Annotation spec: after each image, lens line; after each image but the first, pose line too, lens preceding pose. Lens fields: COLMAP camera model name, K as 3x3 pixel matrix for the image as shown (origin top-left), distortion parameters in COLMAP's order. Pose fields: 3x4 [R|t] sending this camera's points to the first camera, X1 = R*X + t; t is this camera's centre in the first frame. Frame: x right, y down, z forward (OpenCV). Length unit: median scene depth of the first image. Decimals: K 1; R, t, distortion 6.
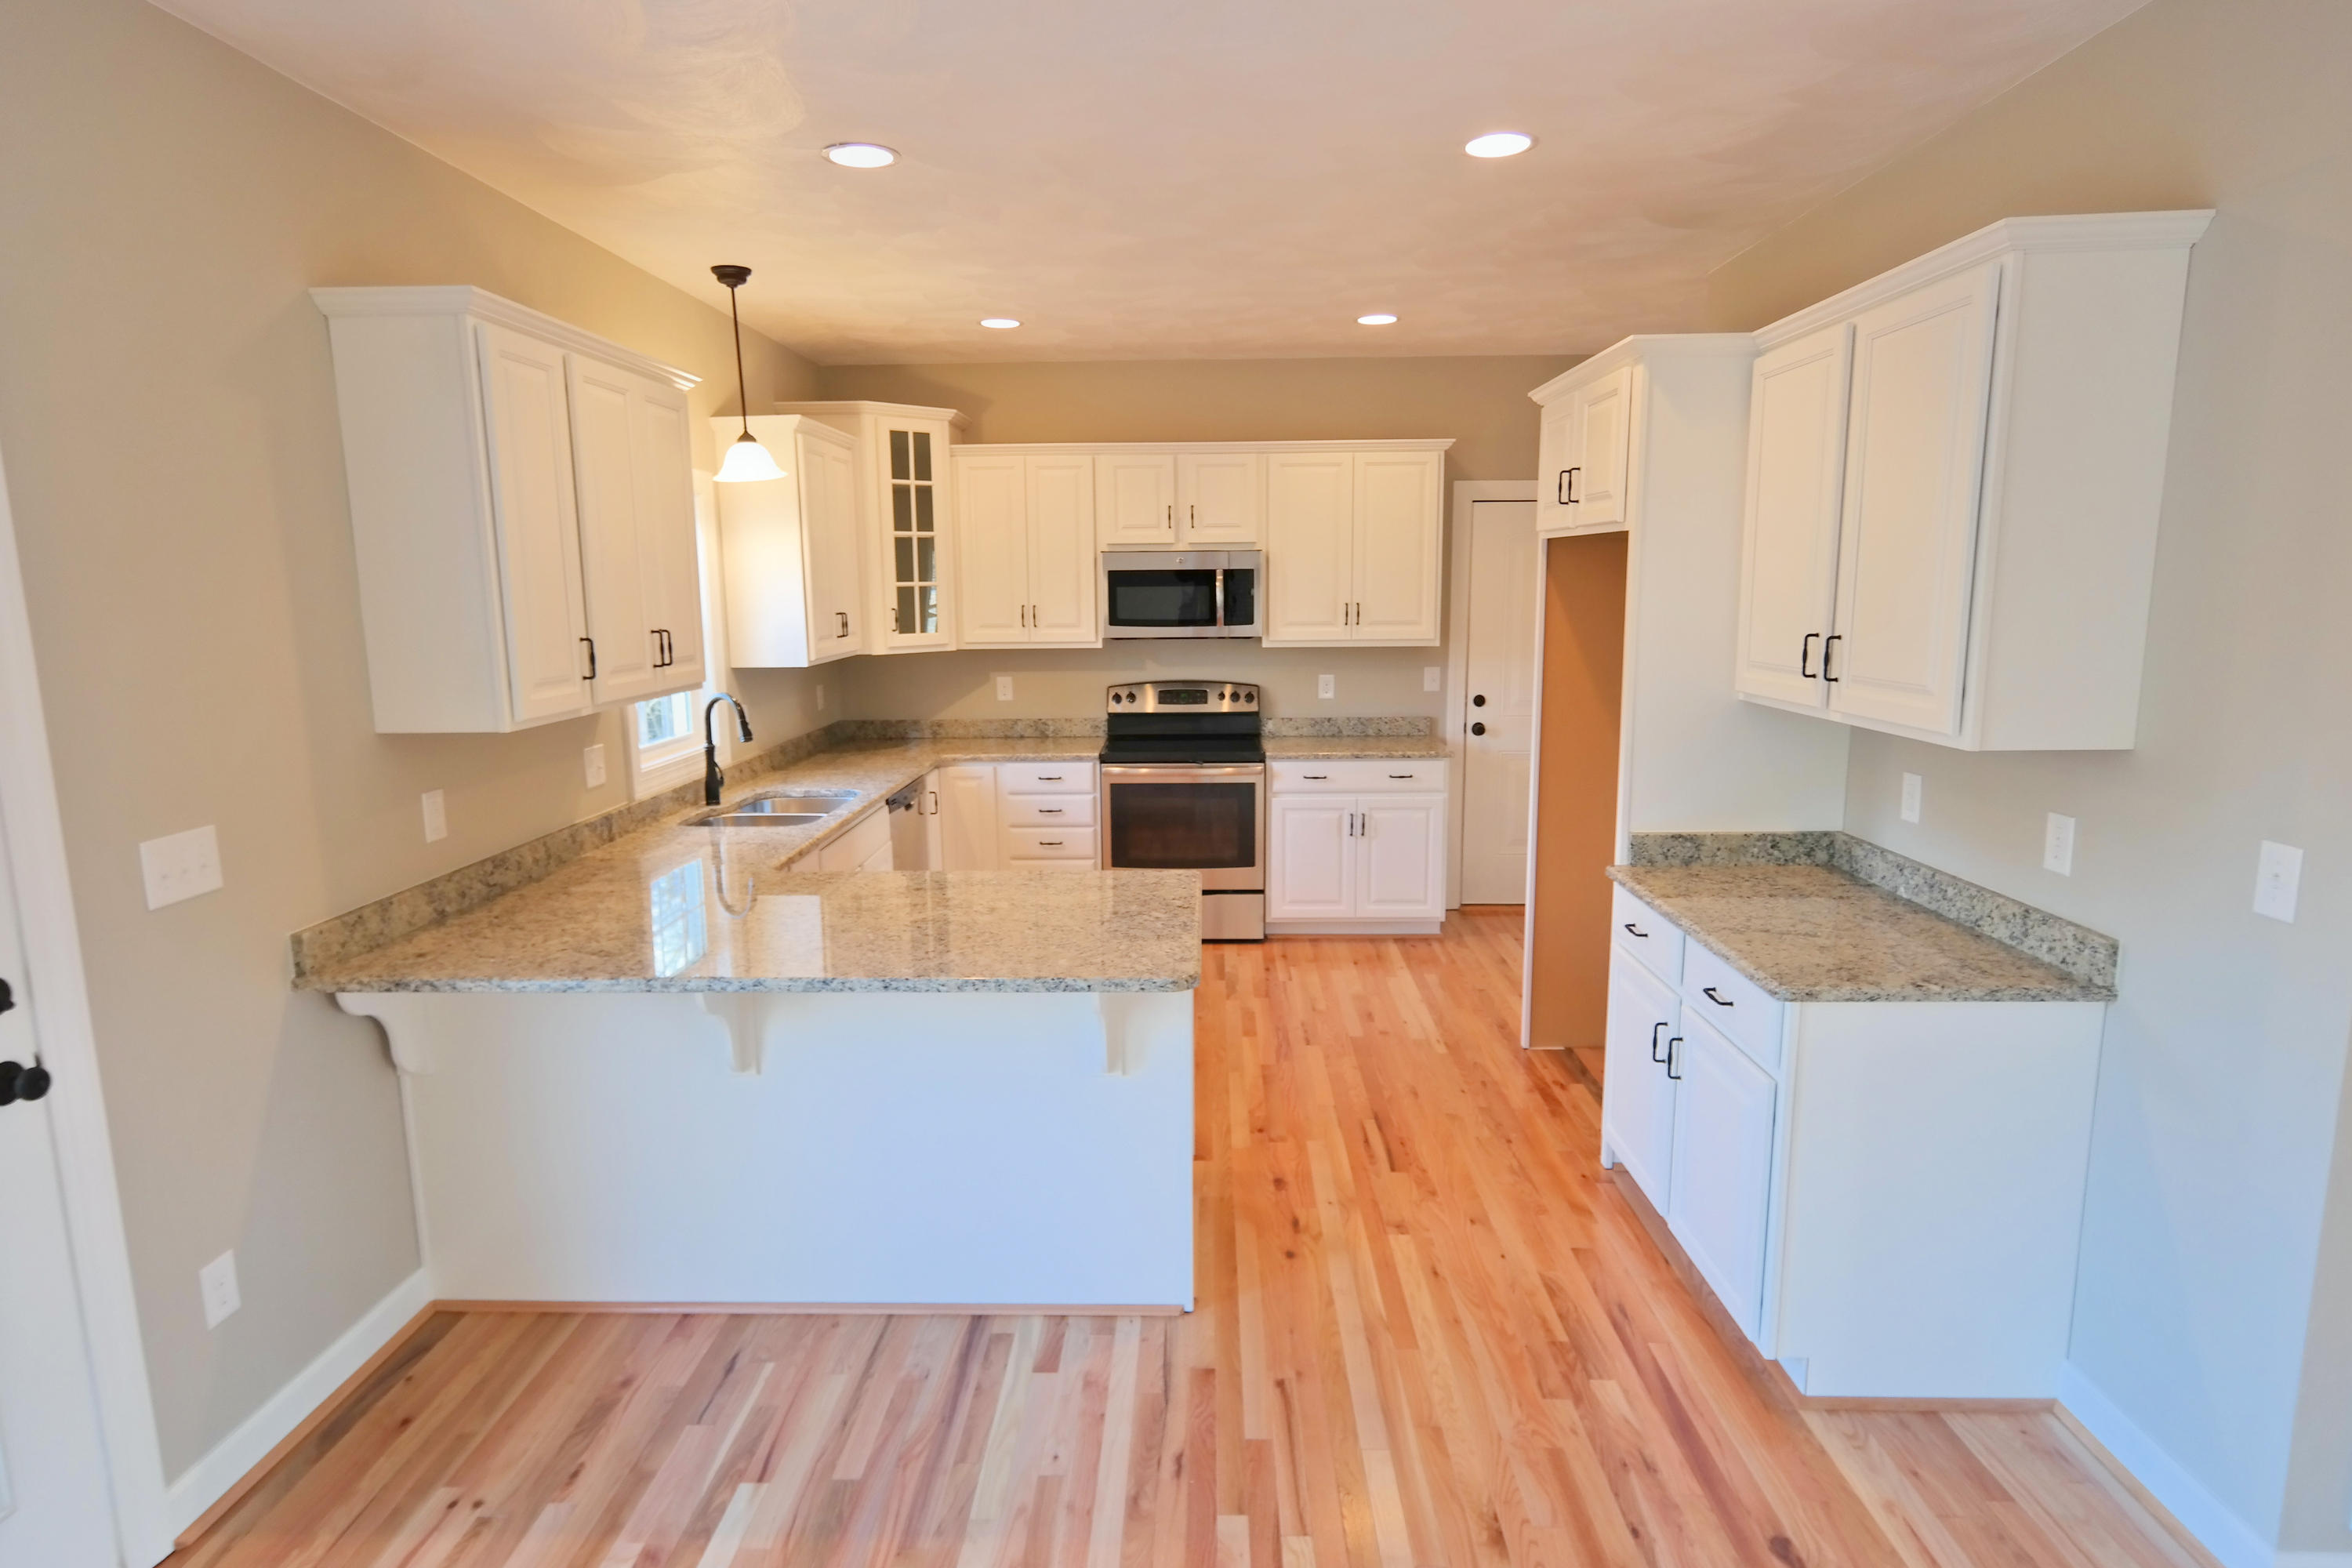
lens RADIAL K [[1286.2, 0, 1176.0], [0, 1286.2, 784.0], [0, 0, 1]] dist [-0.001419, 0.014139]
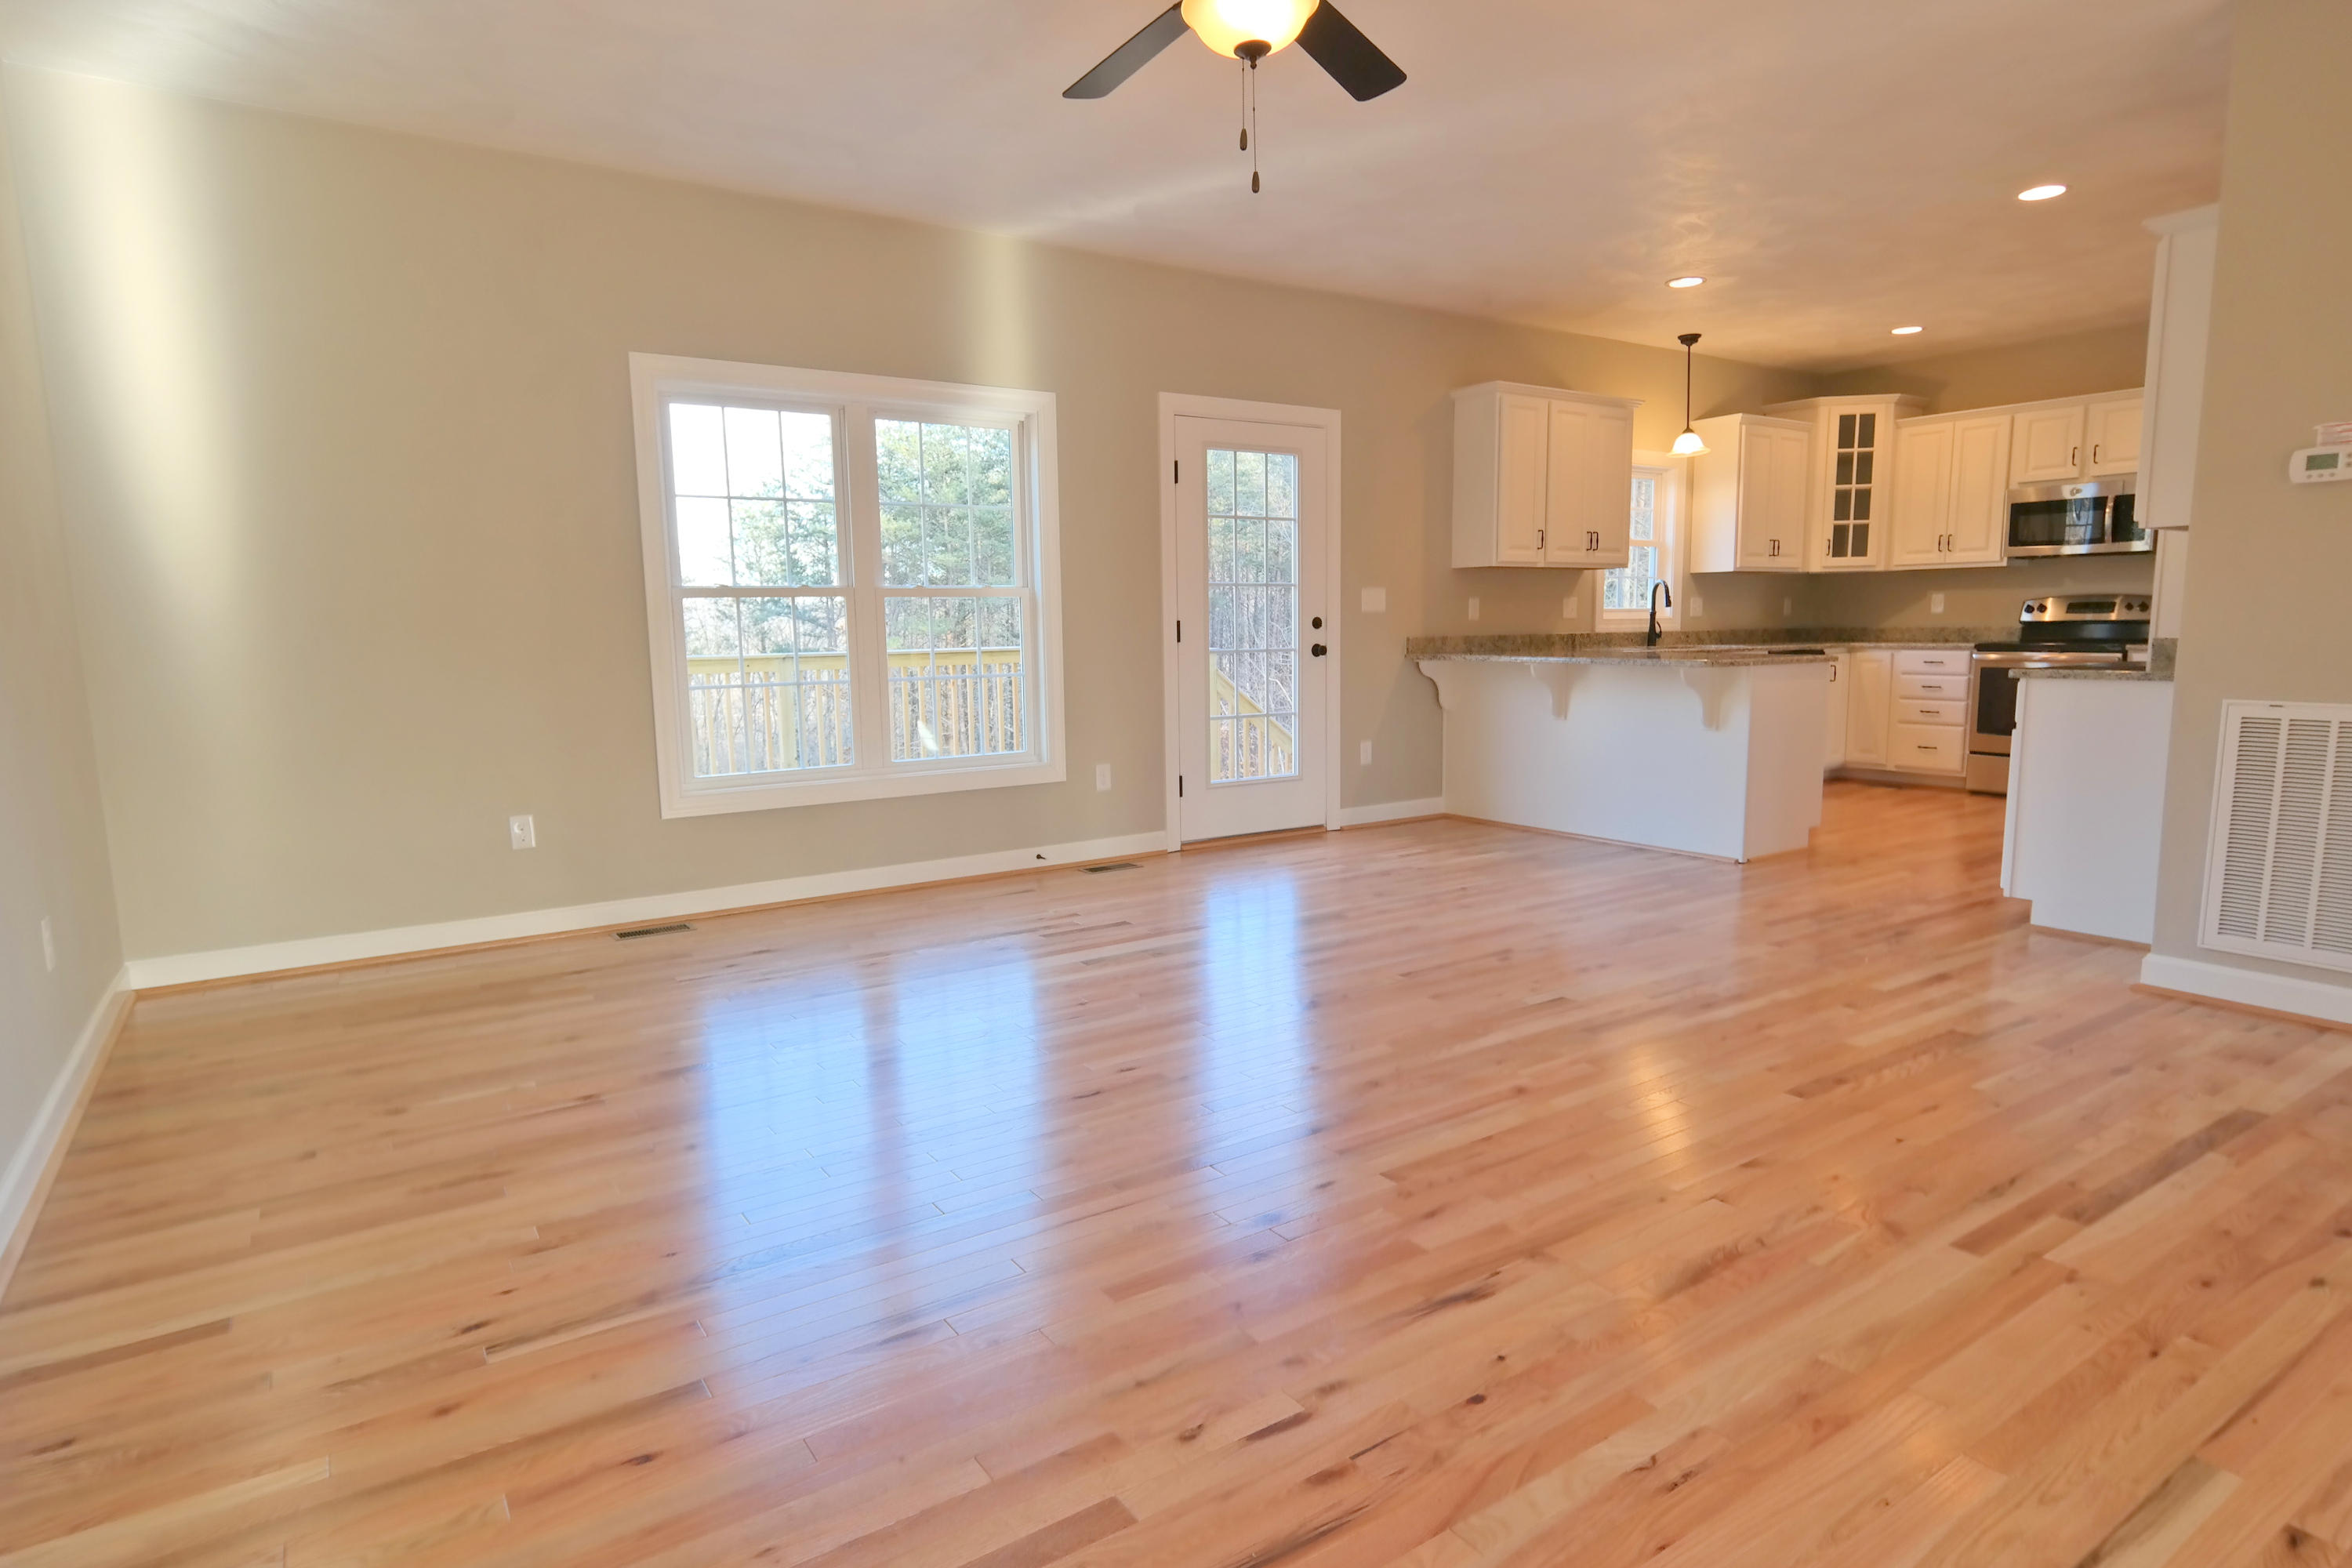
lens RADIAL K [[1286.2, 0, 1176.0], [0, 1286.2, 784.0], [0, 0, 1]] dist [-0.001419, 0.014139]
pose [[0.582001, 0.107854, -0.806004, 0.546502], [-0.124173, 0.991329, 0.042989, 0.164096], [0.803651, 0.075064, 0.590347, -0.417574]]
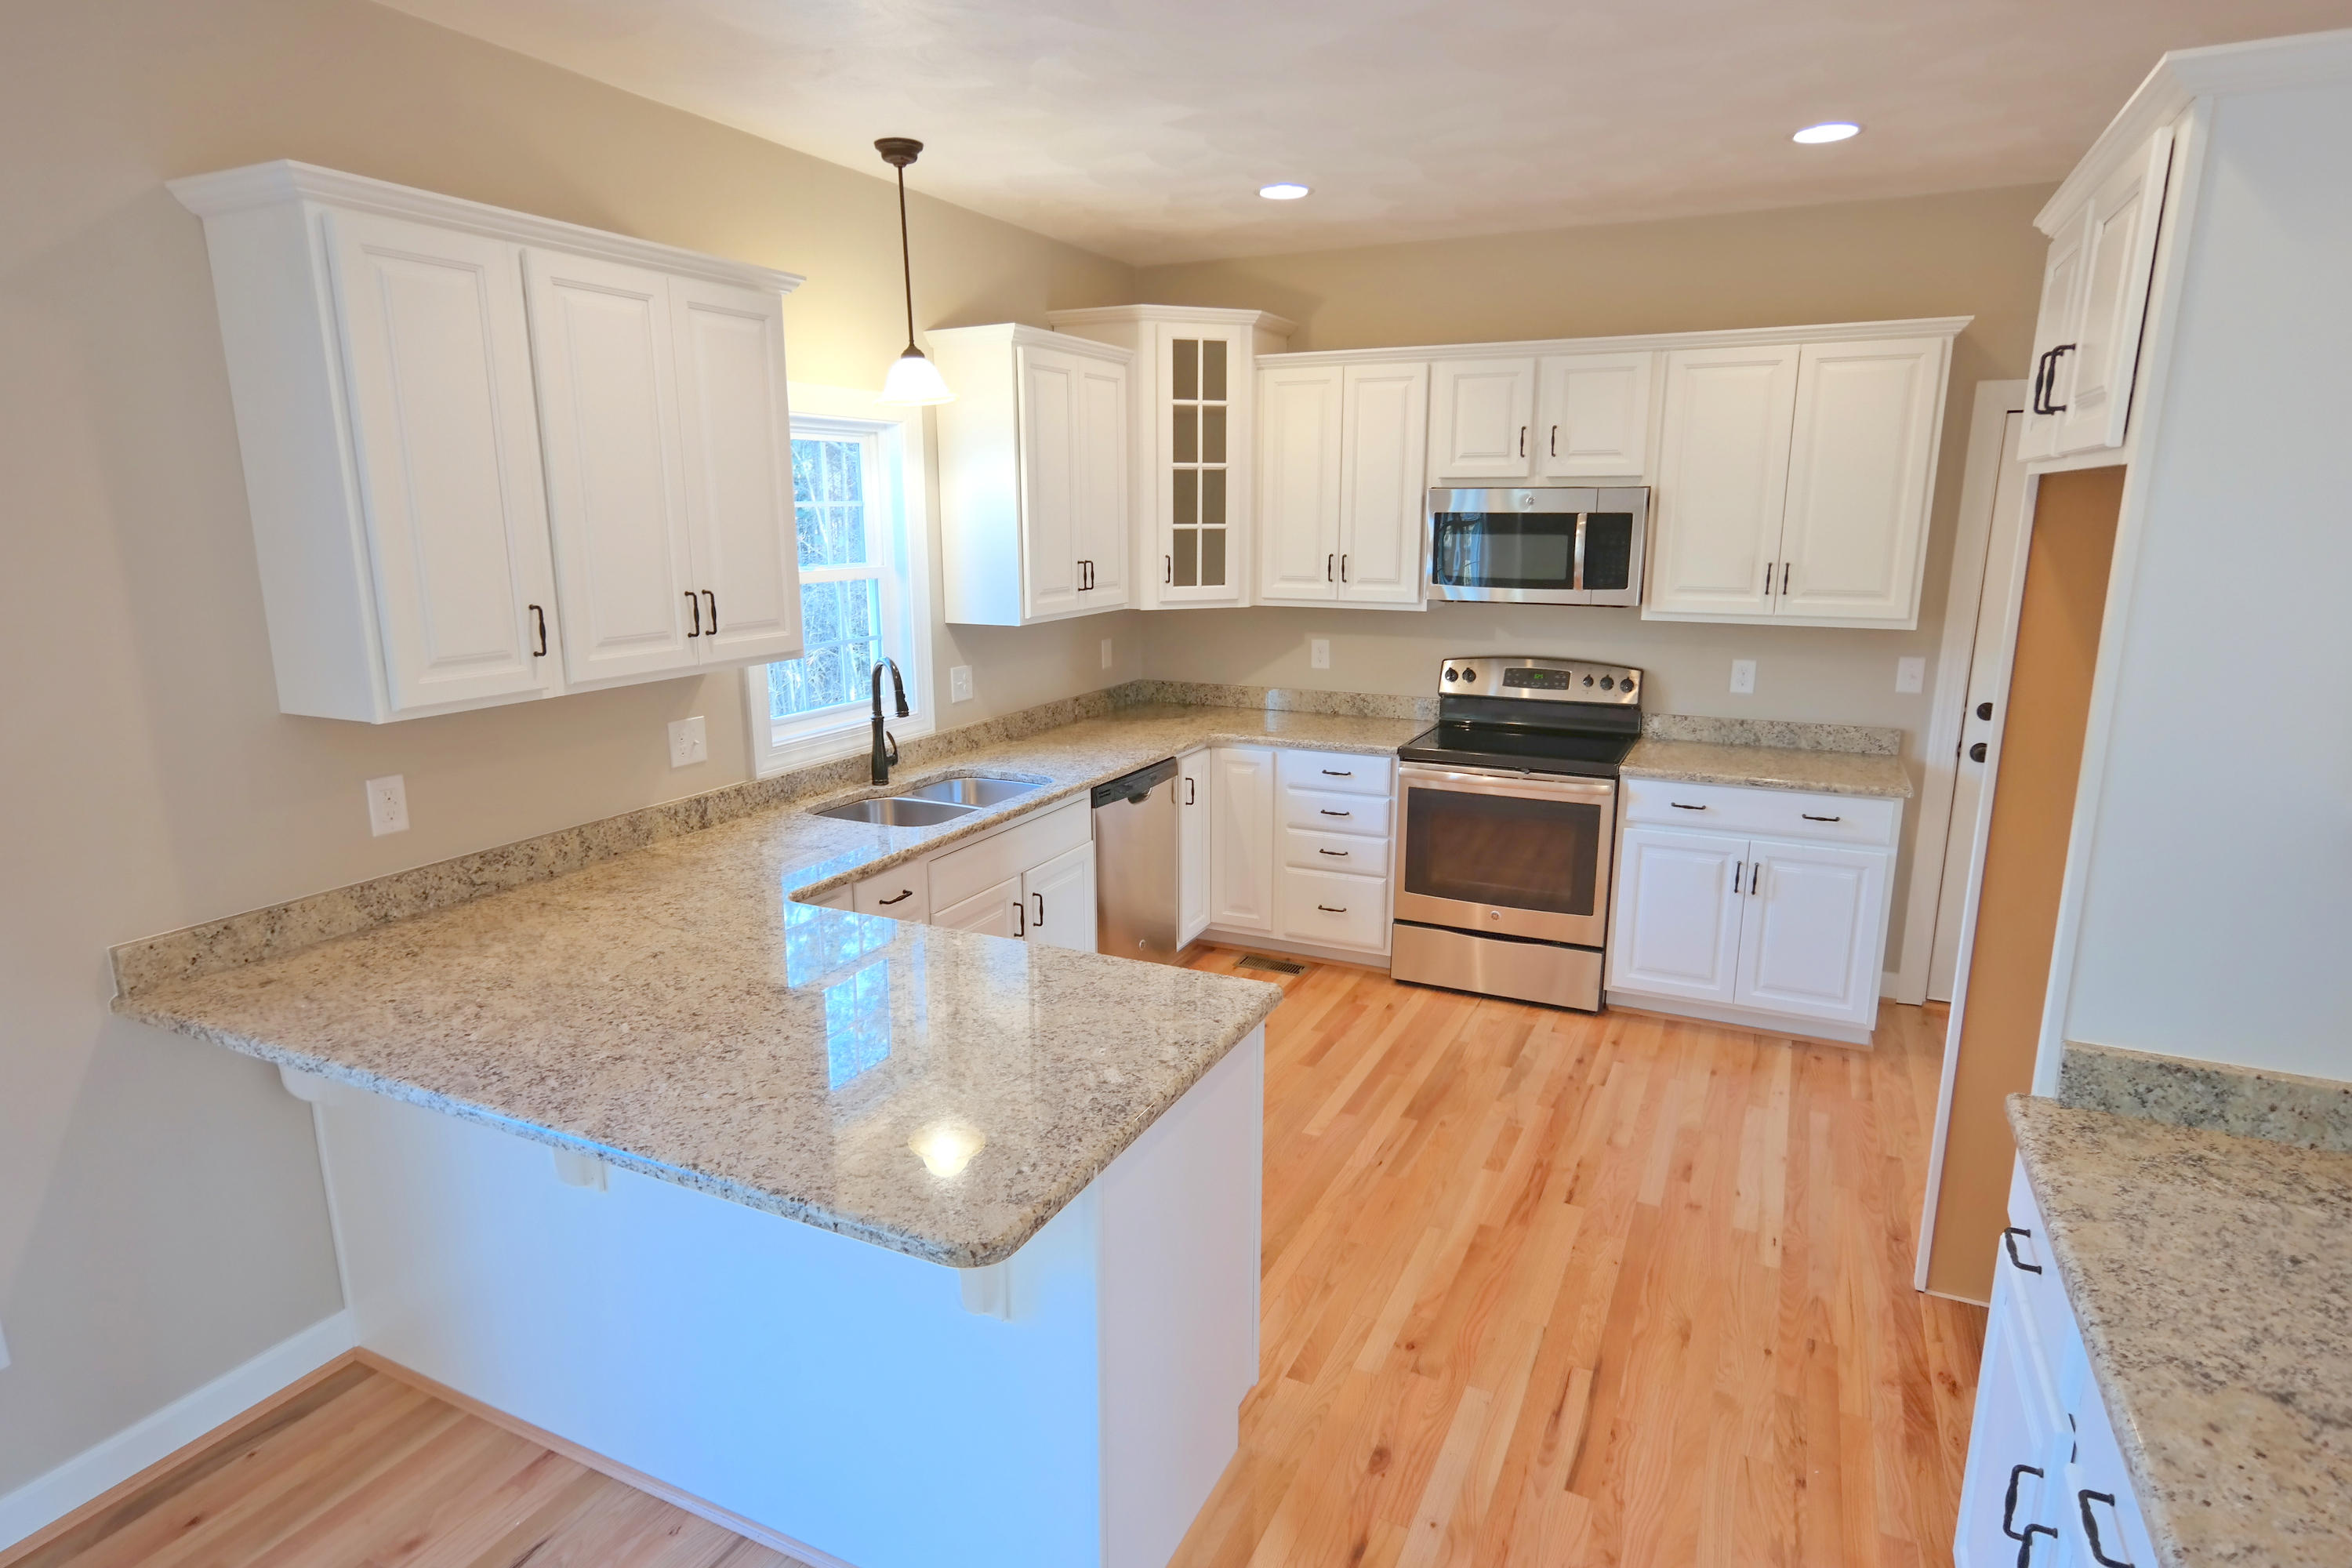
lens RADIAL K [[1286.2, 0, 1176.0], [0, 1286.2, 784.0], [0, 0, 1]] dist [-0.001419, 0.014139]
pose [[0.909072, 0.097230, -0.405134, 0.140754], [-0.073638, 0.994576, 0.073460, -0.050314], [0.410079, -0.036947, 0.911301, 0.230577]]
